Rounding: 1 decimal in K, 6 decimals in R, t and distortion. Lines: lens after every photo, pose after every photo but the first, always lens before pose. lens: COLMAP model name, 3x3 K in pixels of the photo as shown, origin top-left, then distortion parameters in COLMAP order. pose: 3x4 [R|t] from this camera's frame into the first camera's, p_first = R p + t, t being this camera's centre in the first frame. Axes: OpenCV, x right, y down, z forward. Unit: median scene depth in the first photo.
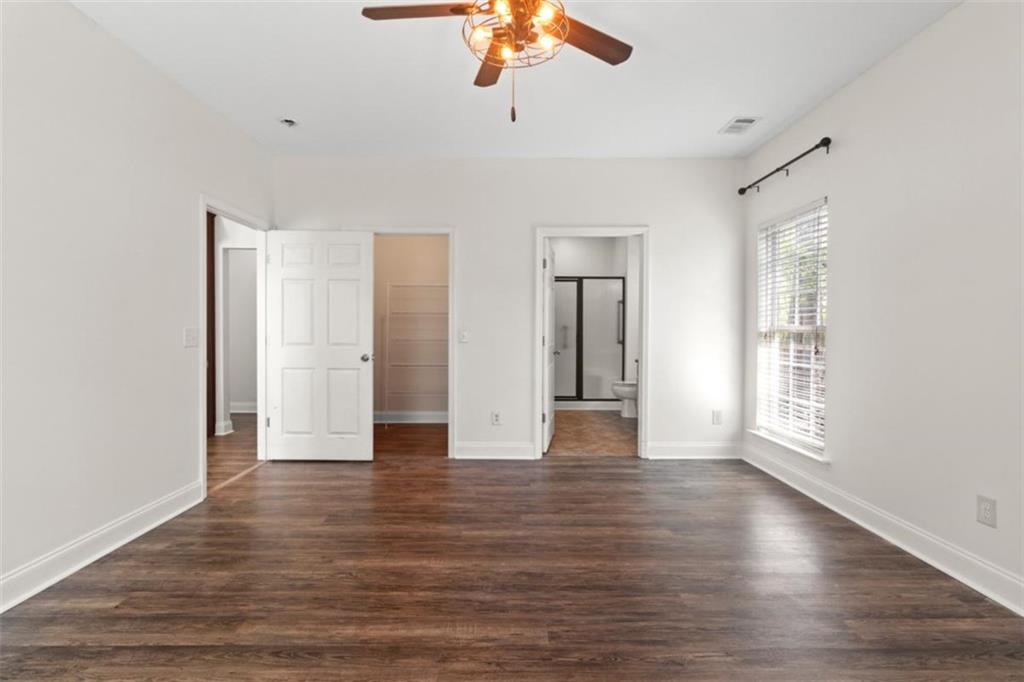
lens RADIAL K [[469.4, 0, 511.0], [0, 469.4, 337.9], [0, 0, 1]] dist [0.001792, 0.000395]
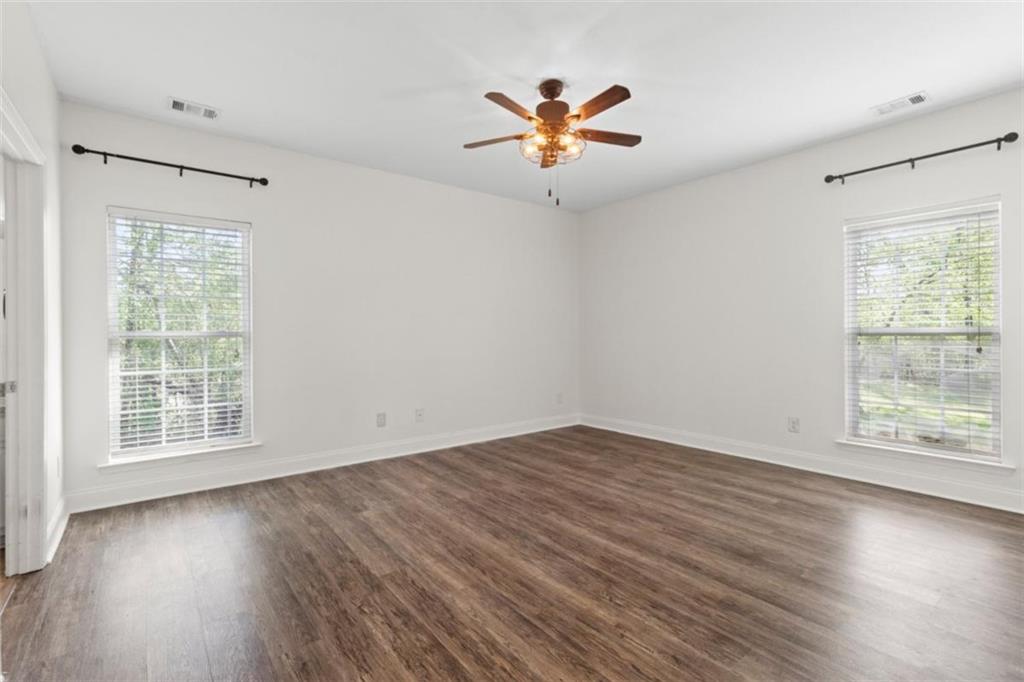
lens RADIAL K [[469.4, 0, 511.5], [0, 469.4, 335.6], [0, 0, 1]] dist [0.001792, 0.000395]
pose [[-0.608346, -0.003564, 0.793664, -1.003159], [0.021254, 0.999558, 0.020780, -0.039562], [-0.793387, 0.029510, -0.608001, 1.790903]]
